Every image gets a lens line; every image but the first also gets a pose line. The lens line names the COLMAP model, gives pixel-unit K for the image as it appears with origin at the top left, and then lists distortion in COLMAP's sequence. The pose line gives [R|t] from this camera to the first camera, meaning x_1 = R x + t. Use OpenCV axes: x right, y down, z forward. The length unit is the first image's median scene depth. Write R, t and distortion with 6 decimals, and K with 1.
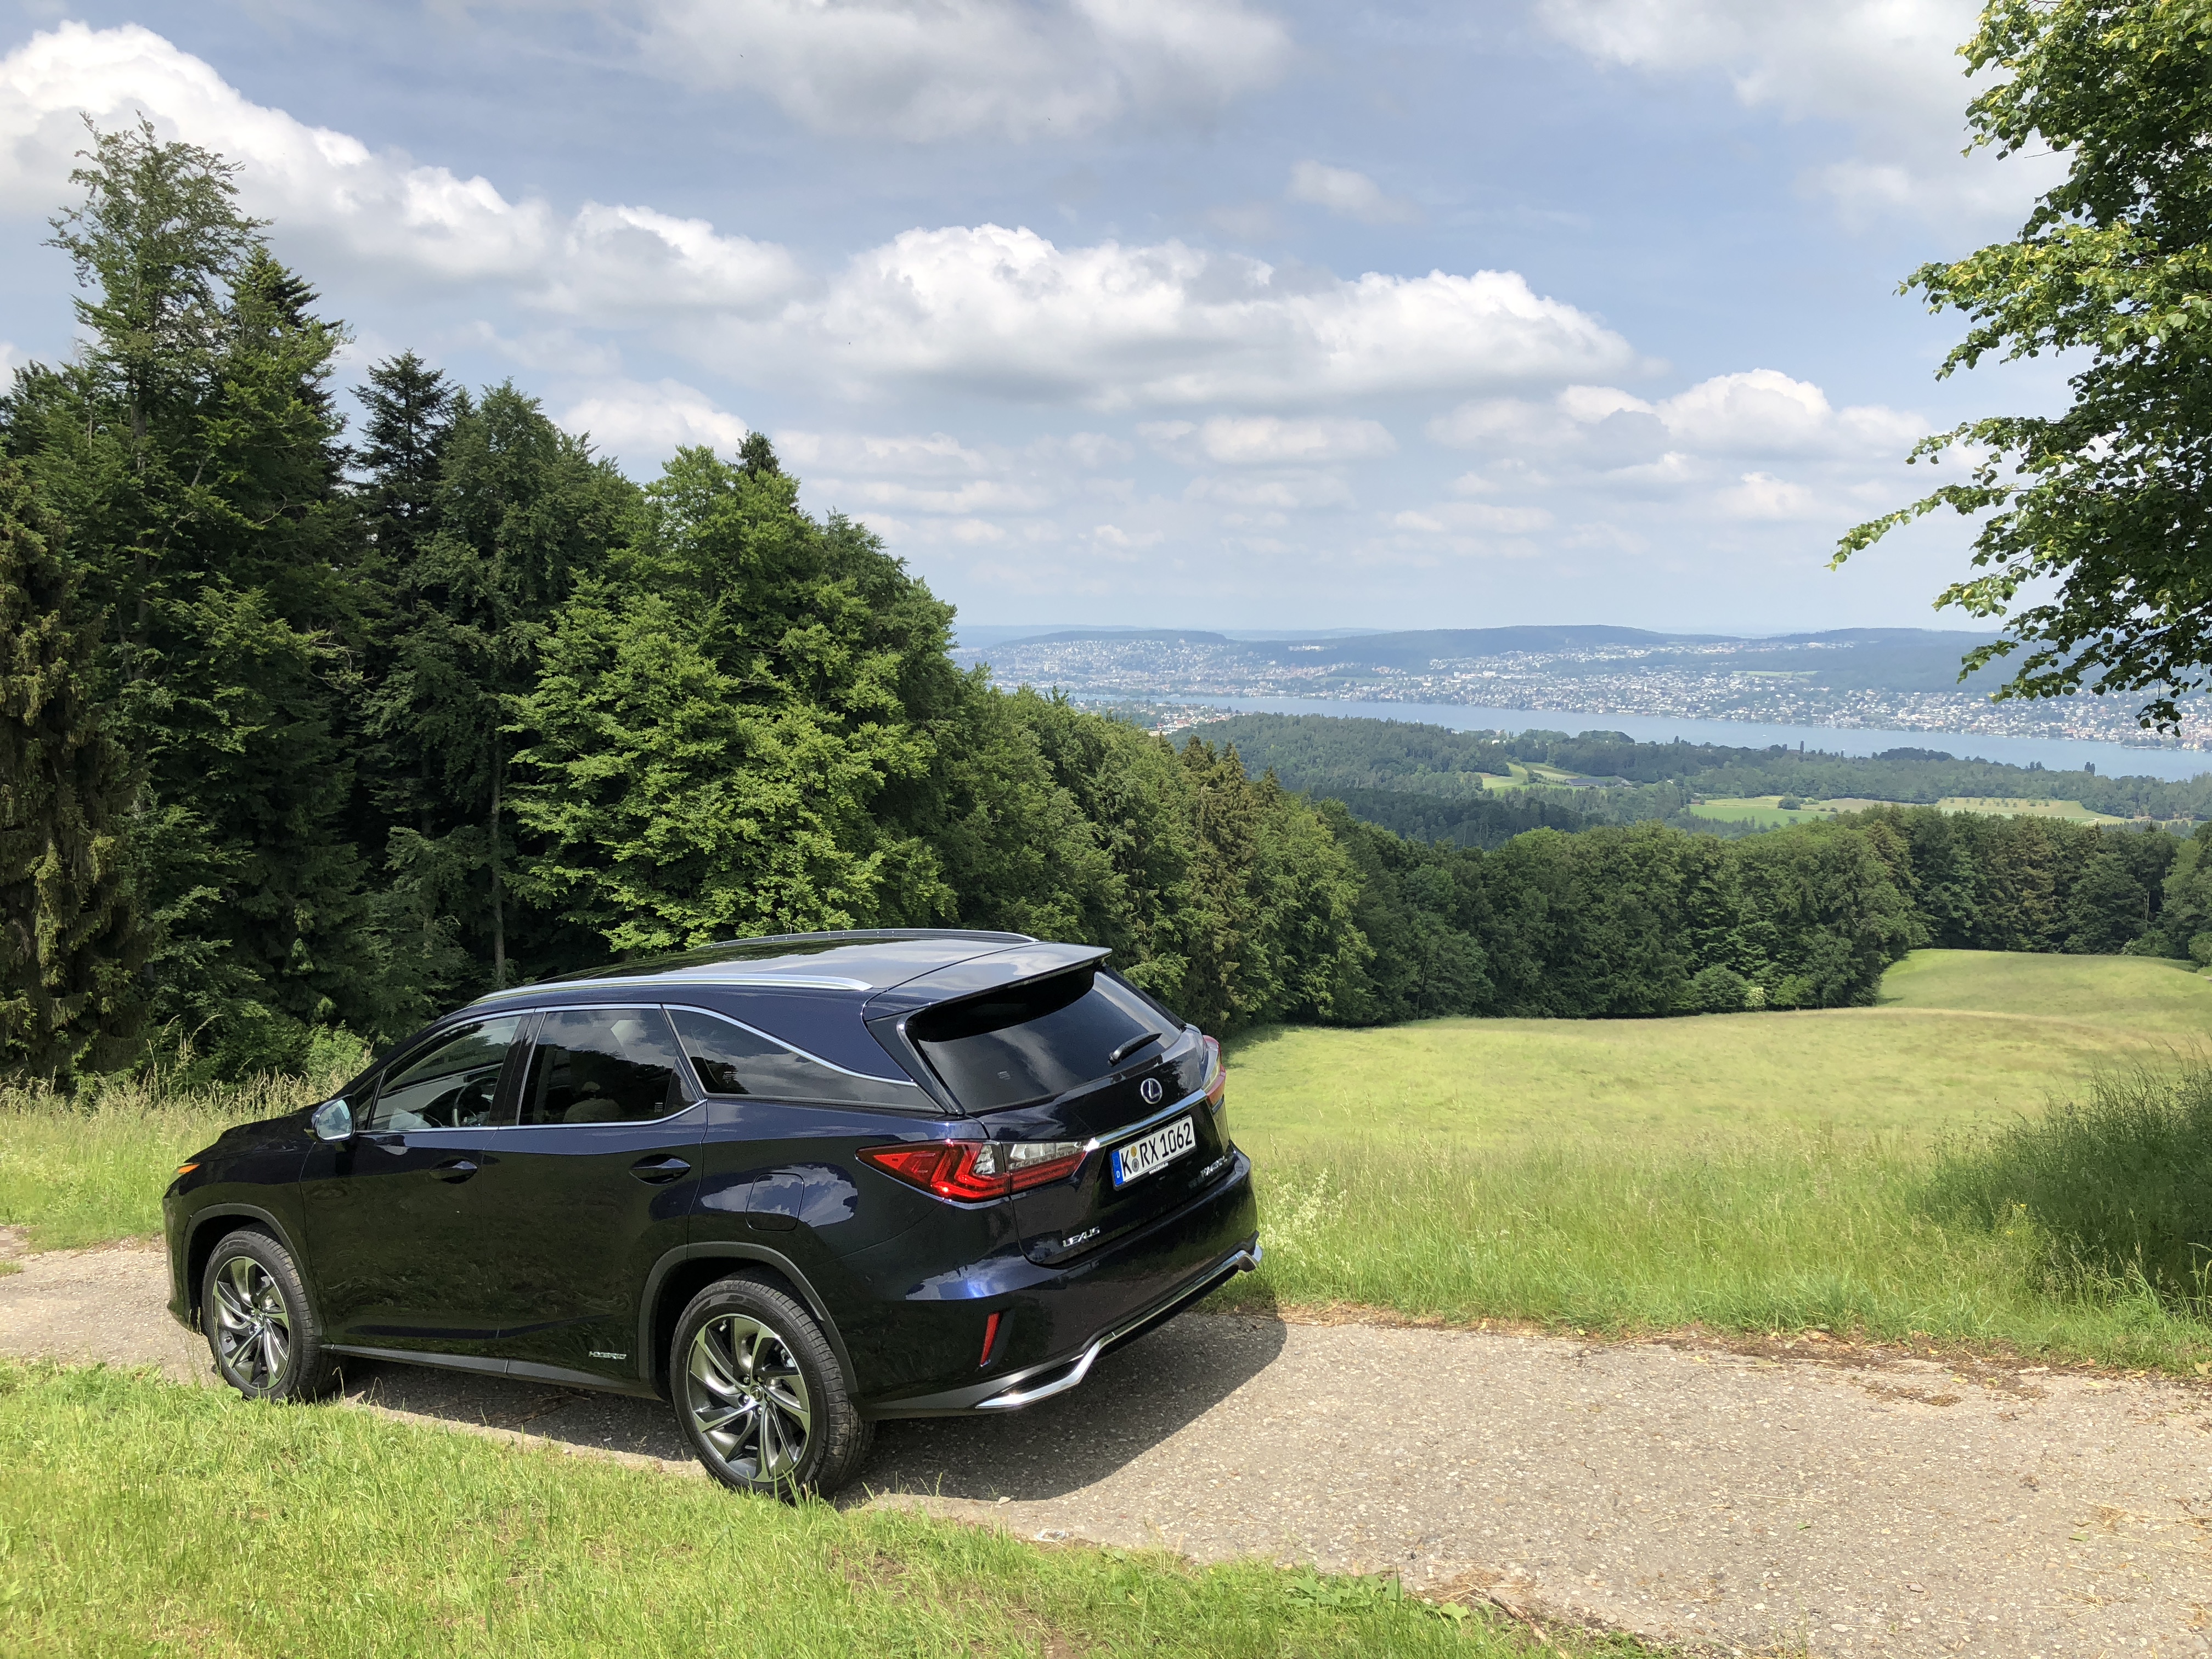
lens RADIAL K [[1822.9, 0, 1101.3], [0, 1822.9, 819.3], [0, 0, 1]] dist [0.004545, 0.001758]
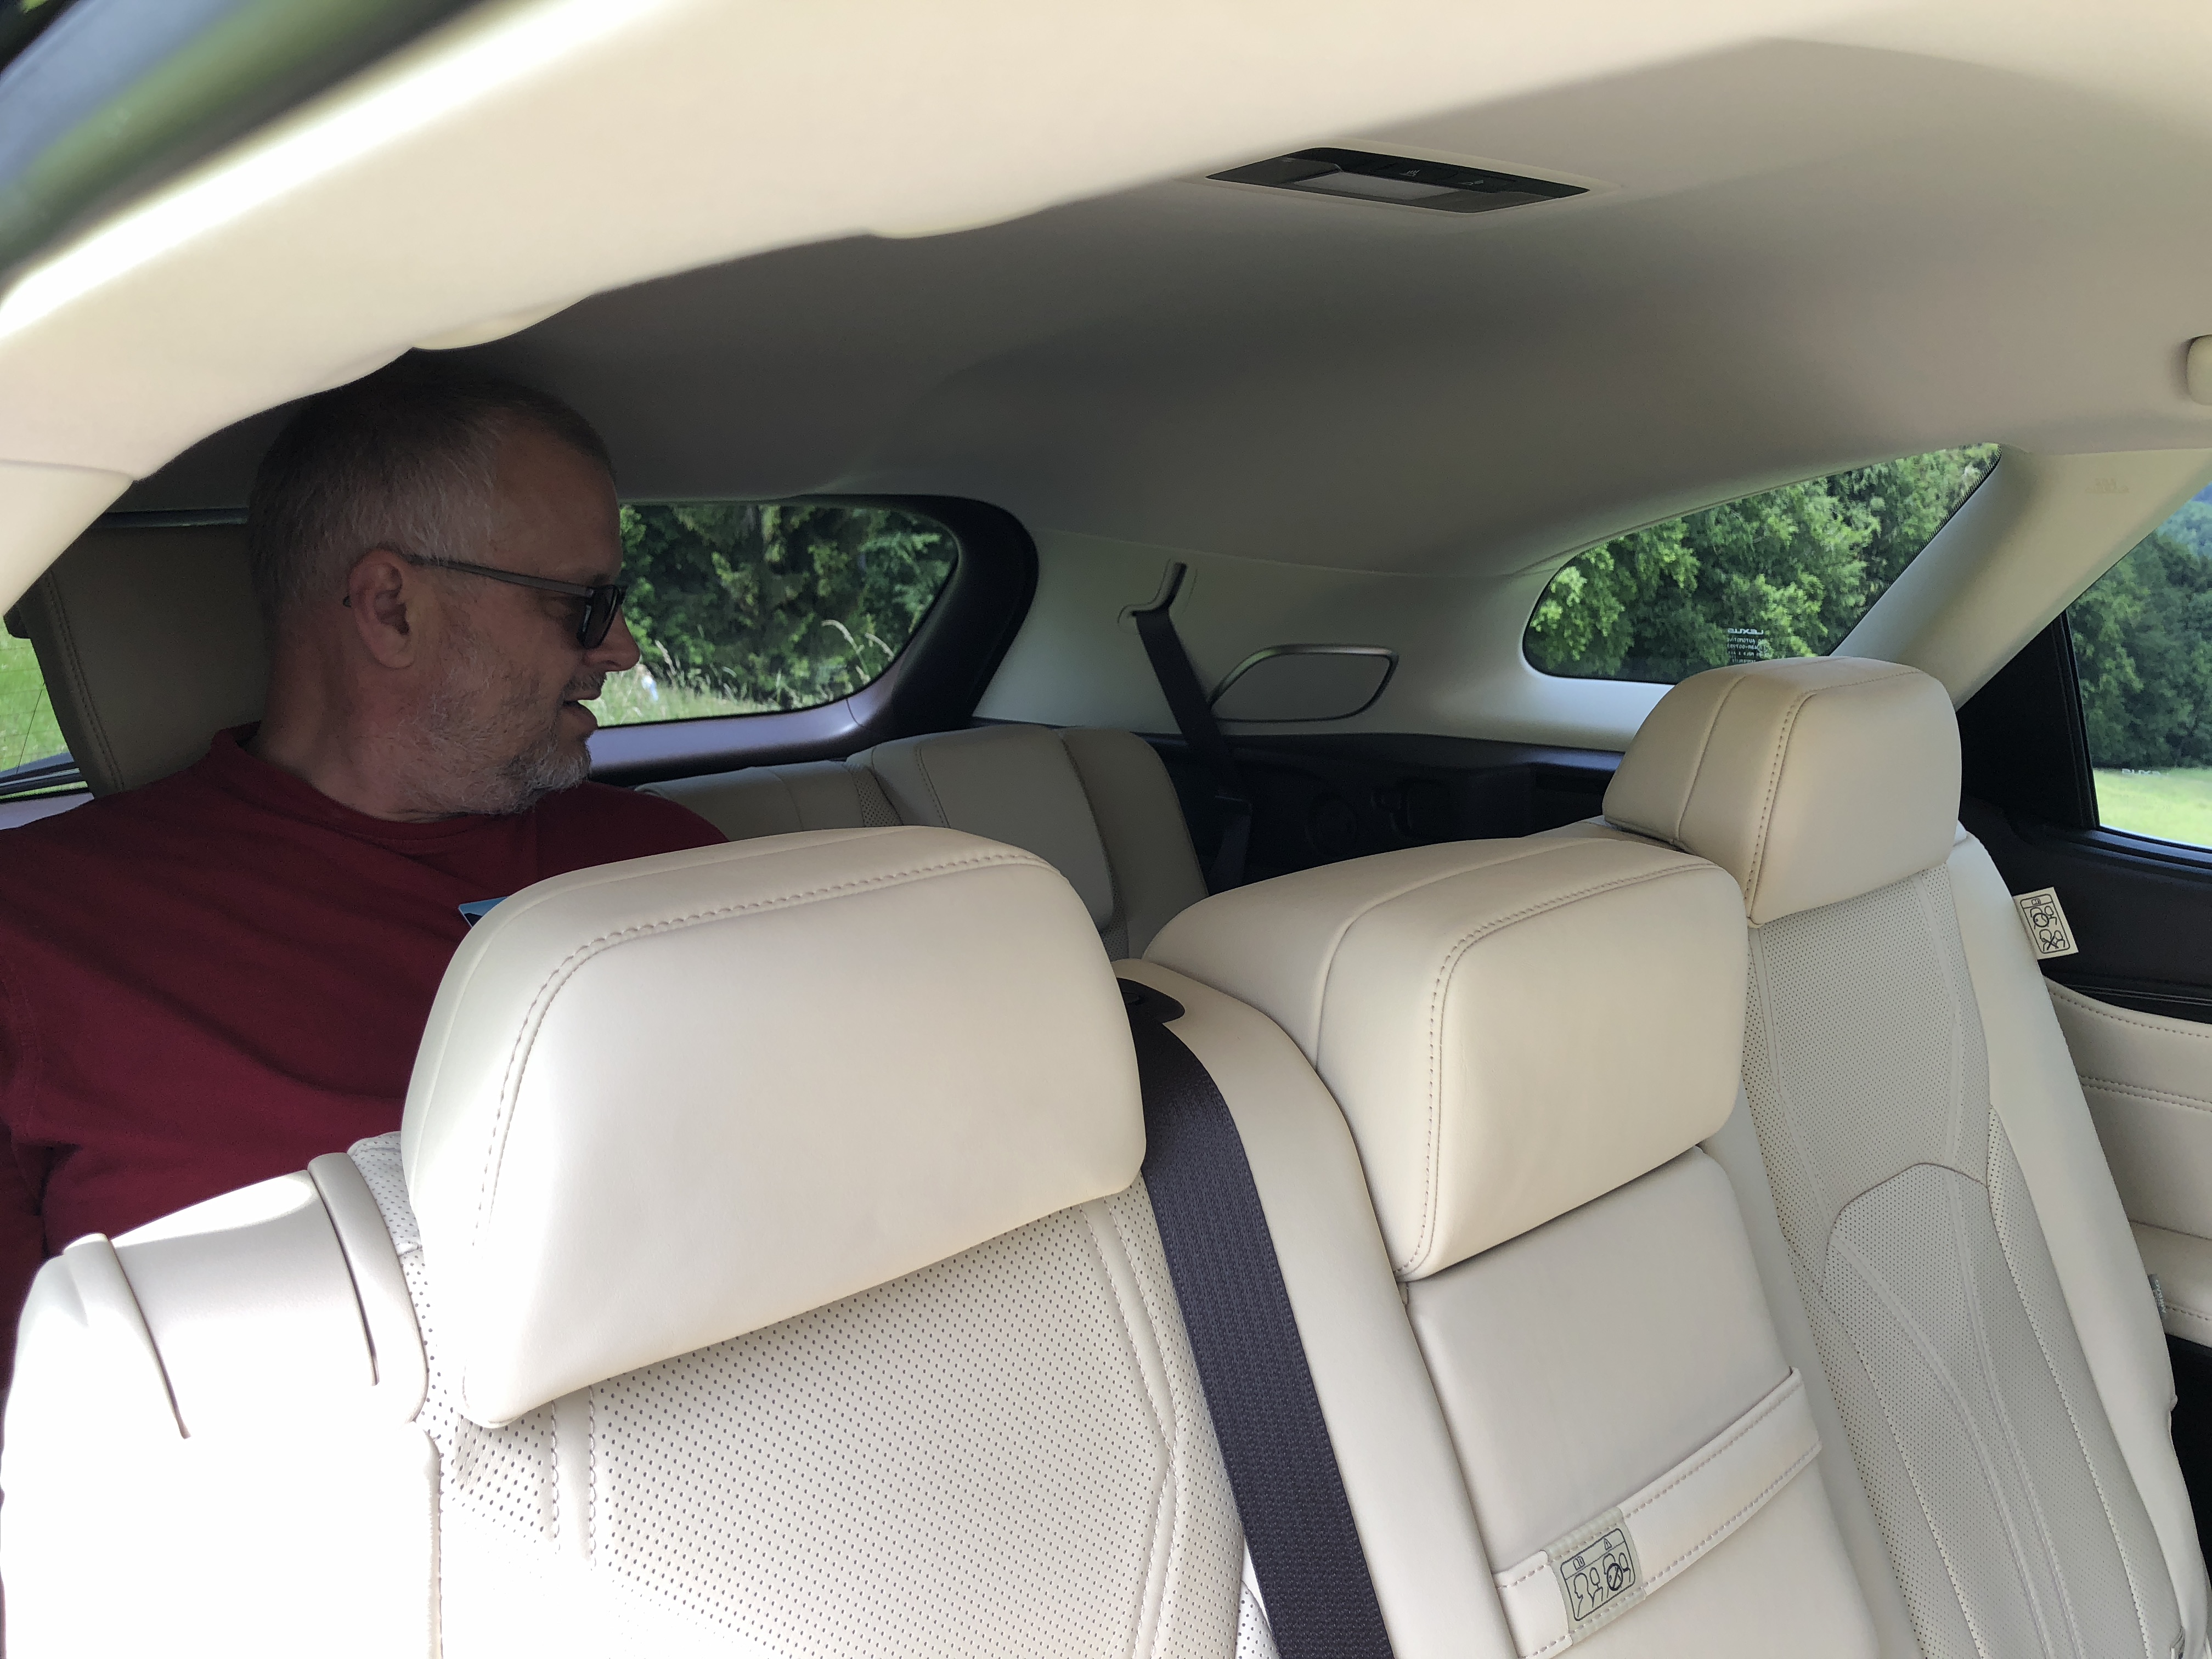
lens RADIAL K [[1822.9, 0, 1101.3], [0, 1822.9, 819.3], [0, 0, 1]] dist [0.004545, 0.001758]
pose [[0.934845, 0.142006, -0.325421, -0.053716], [-0.079351, 0.976914, 0.198351, 0.012681], [0.346075, -0.159605, 0.924532, 0.099214]]
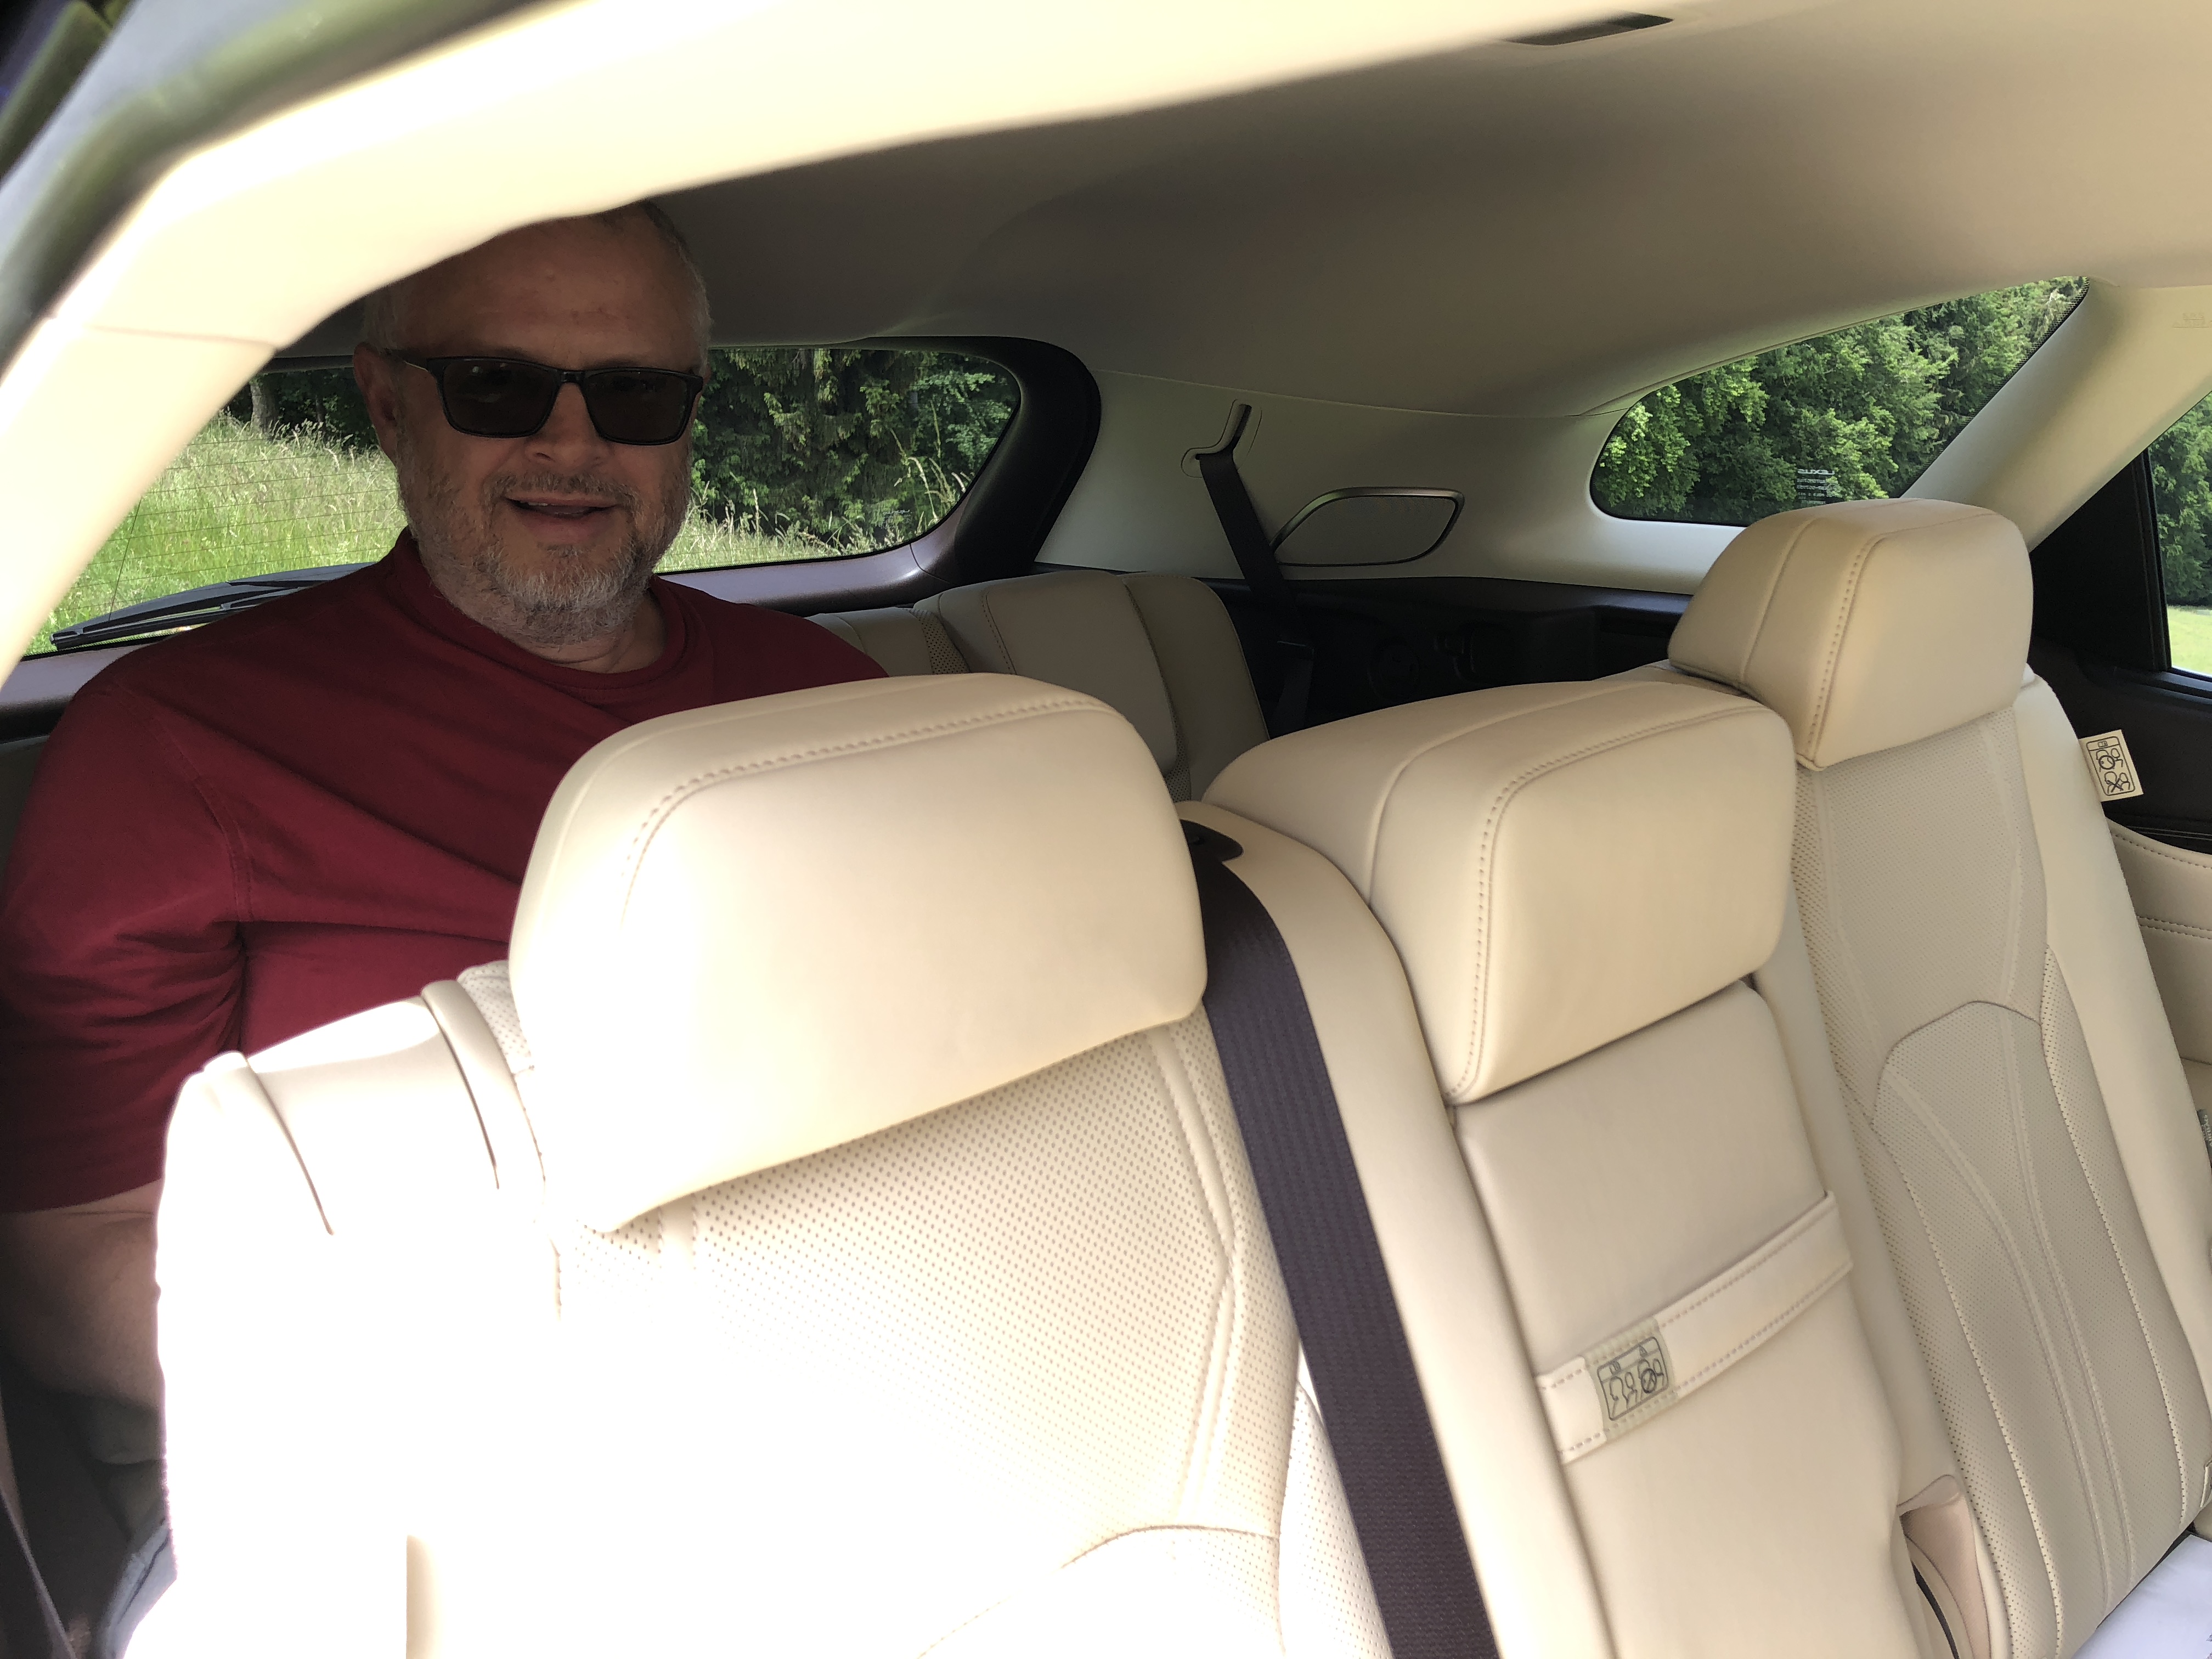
lens RADIAL K [[1838.7, 0, 1119.6], [0, 1838.7, 796.5], [0, 0, 1]] dist [0.079691, -0.262385]
pose [[0.928925, 0.165072, -0.331437, -0.051874], [-0.073816, 0.959717, 0.271099, 0.010663], [0.362837, -0.227365, 0.903689, 0.091102]]
